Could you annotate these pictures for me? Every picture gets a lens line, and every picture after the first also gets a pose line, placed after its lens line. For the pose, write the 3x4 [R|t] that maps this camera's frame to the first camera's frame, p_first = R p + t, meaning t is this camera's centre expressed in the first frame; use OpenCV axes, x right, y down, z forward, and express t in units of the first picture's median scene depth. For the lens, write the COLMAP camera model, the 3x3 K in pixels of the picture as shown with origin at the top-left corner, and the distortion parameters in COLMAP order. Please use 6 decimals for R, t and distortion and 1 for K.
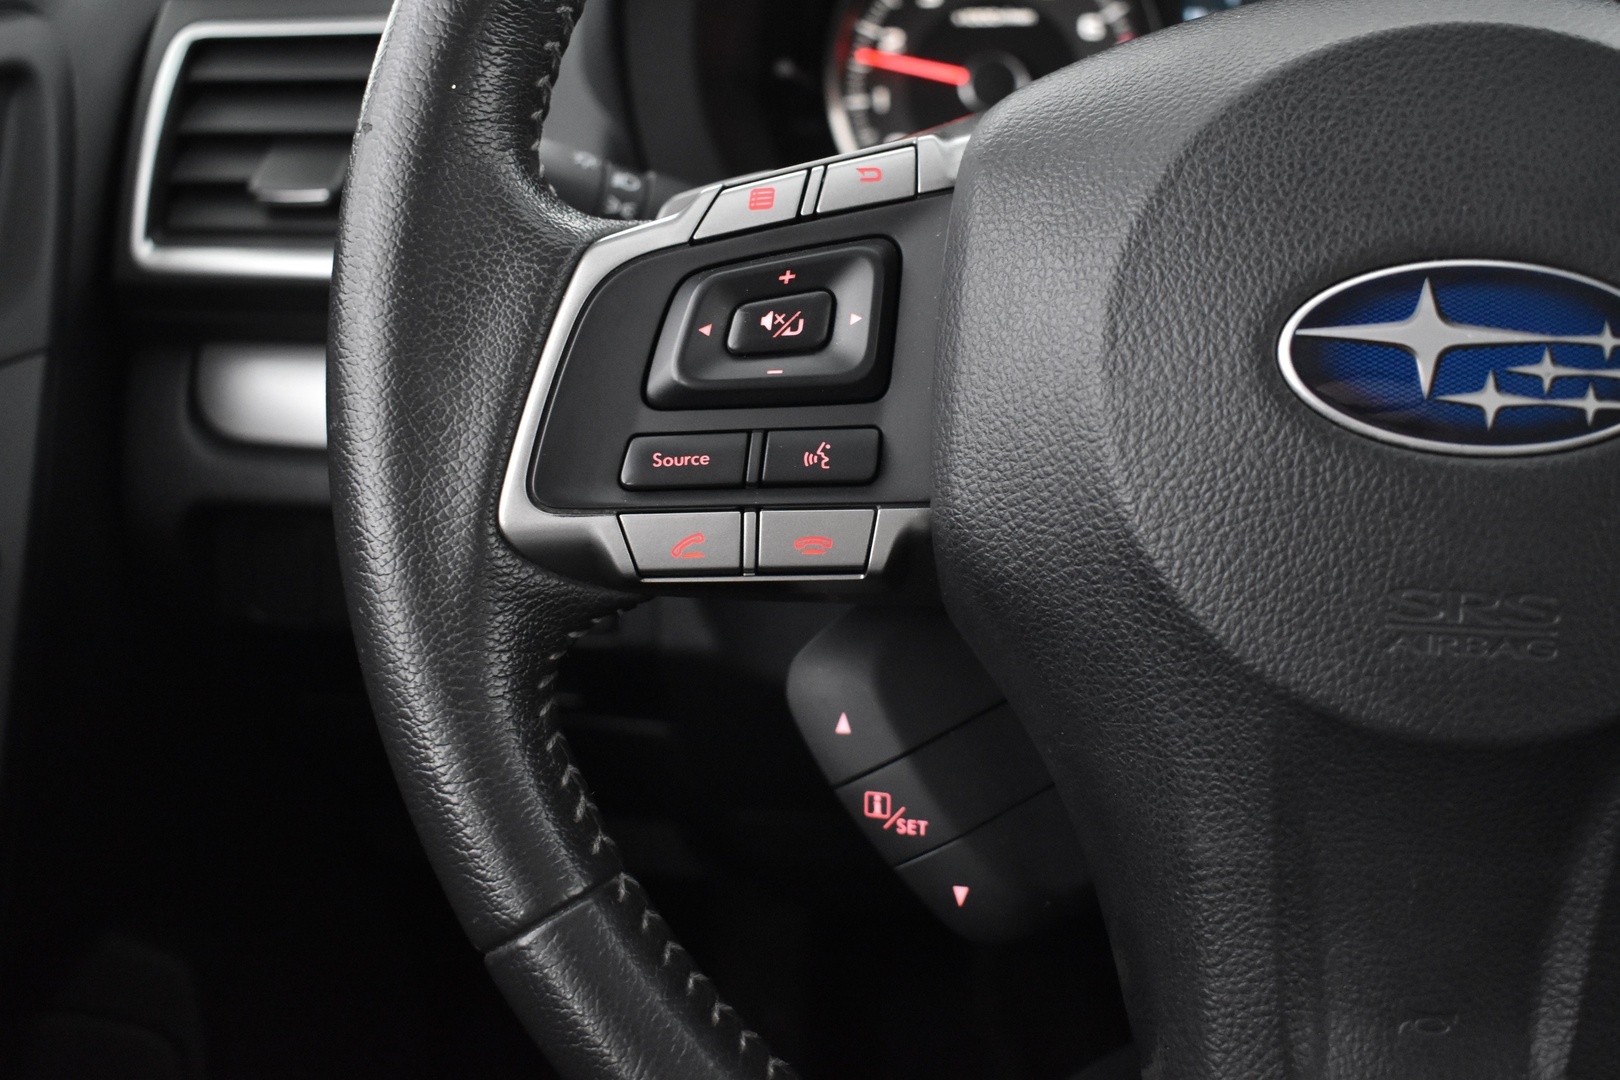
lens RADIAL K [[1705.8, 0, 843.8], [0, 1705.8, 538.0], [0, 0, 1]] dist [-0.013205, -0.000864]
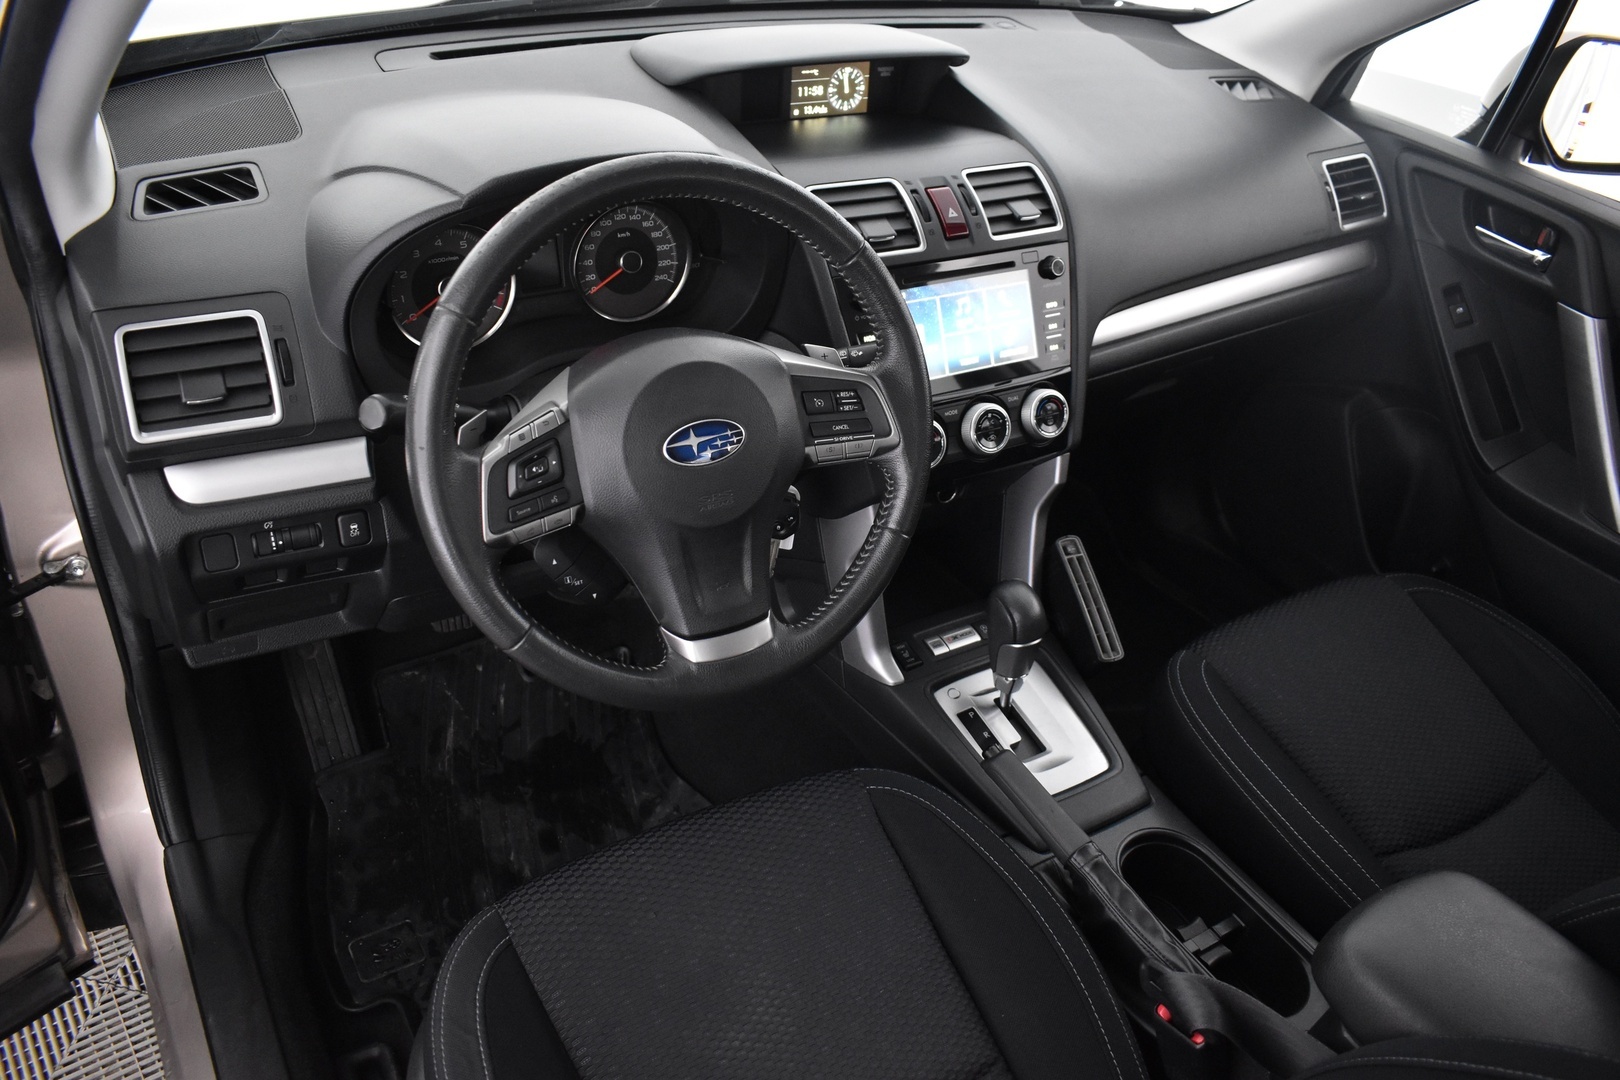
lens RADIAL K [[1237.1, 0, 810.0], [0, 1237.1, 540.0], [0, 0, 1]] dist [-0.078799, 0.000928]
pose [[0.792956, -0.299900, 0.530359, -1.058386], [0.177282, 0.946375, 0.270083, -0.609440], [-0.582916, -0.120140, 0.803601, -1.578410]]
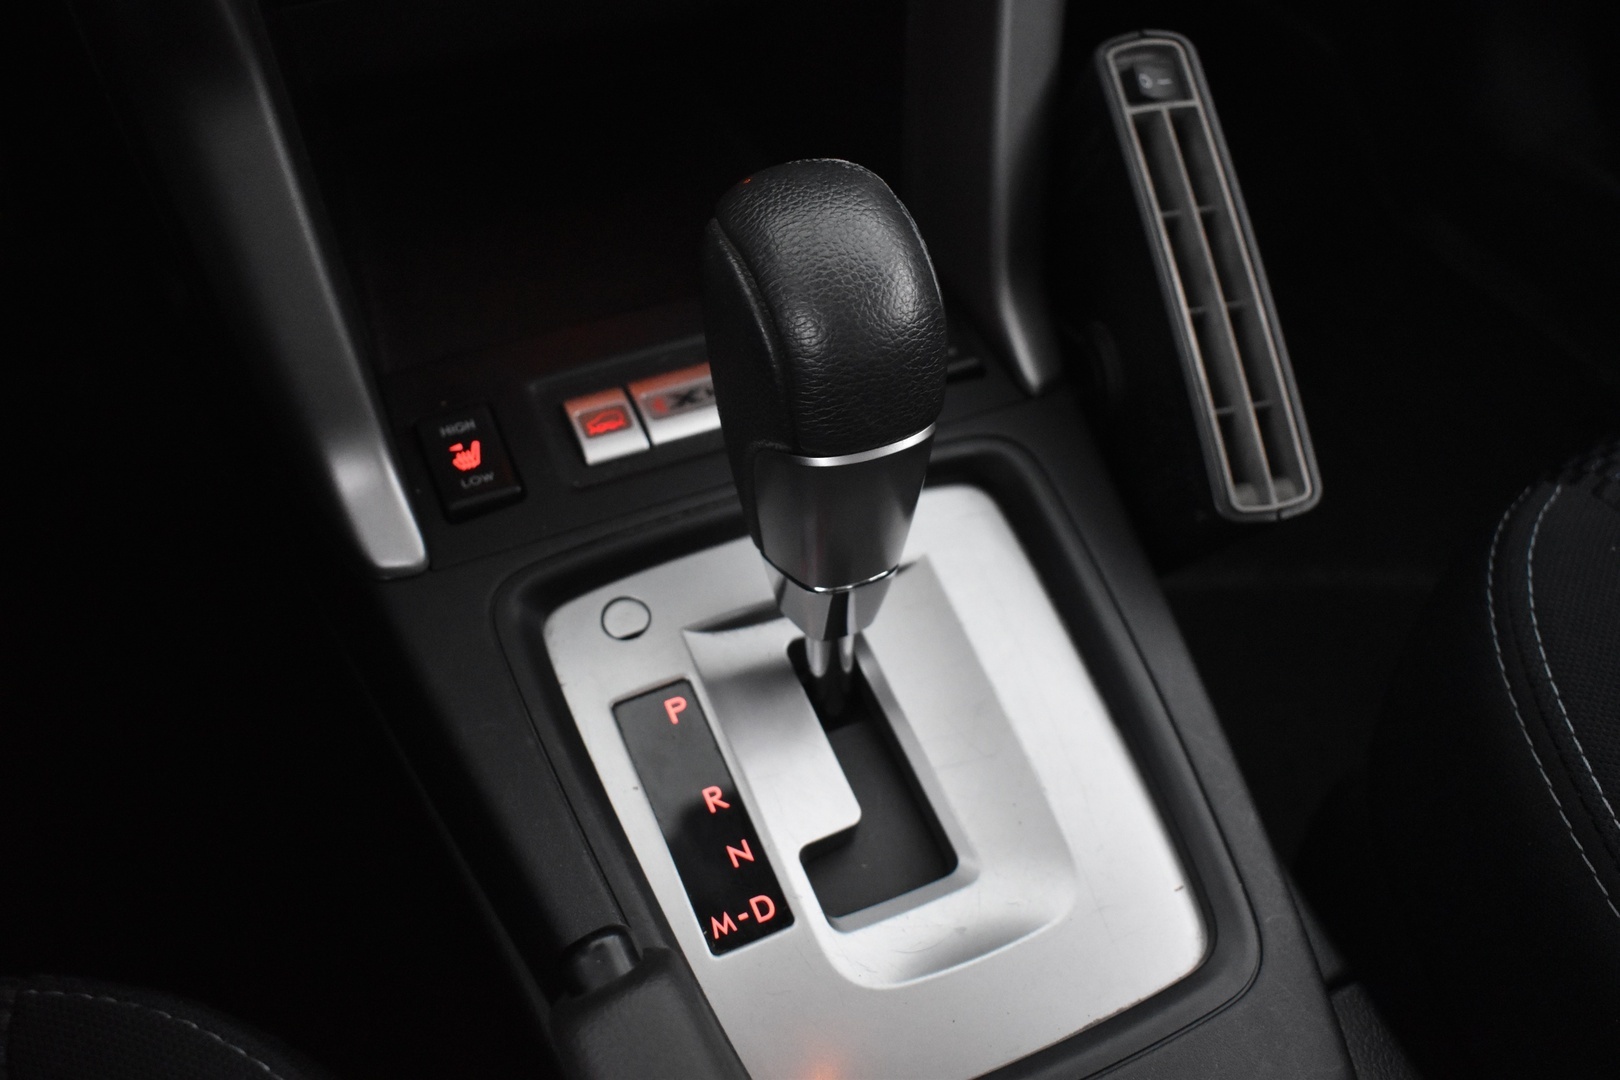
lens RADIAL K [[1705.8, 0, 843.8], [0, 1705.8, 538.0], [0, 0, 1]] dist [-0.013205, -0.000864]
pose [[0.837505, -0.356367, 0.414232, 0.956781], [0.163574, 0.886812, 0.432213, 0.423589], [-0.521372, -0.294223, 0.801002, 0.163119]]
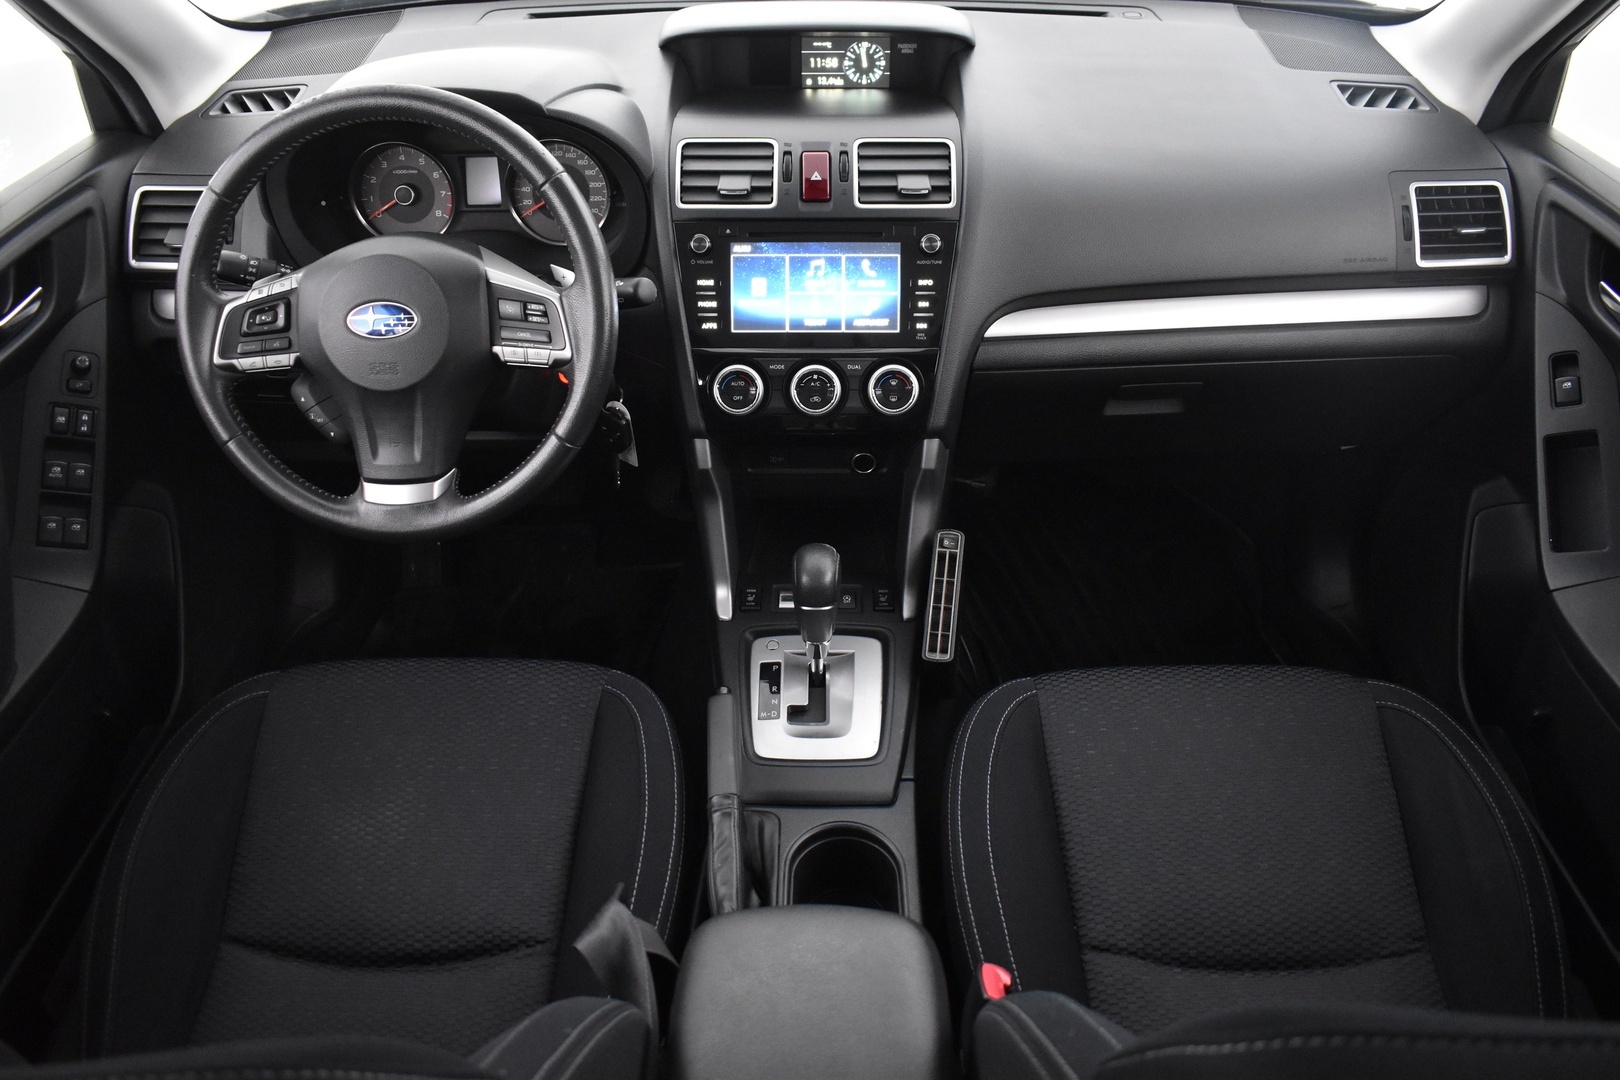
lens RADIAL K [[1263.1, 0, 808.7], [0, 1263.1, 515.6], [0, 0, 1]] dist [-0.085634, 0.001056]
pose [[0.993765, -0.072632, 0.084587, 1.180729], [0.056212, 0.981603, 0.182469, -0.130787], [-0.096284, -0.176577, 0.979566, -2.777466]]
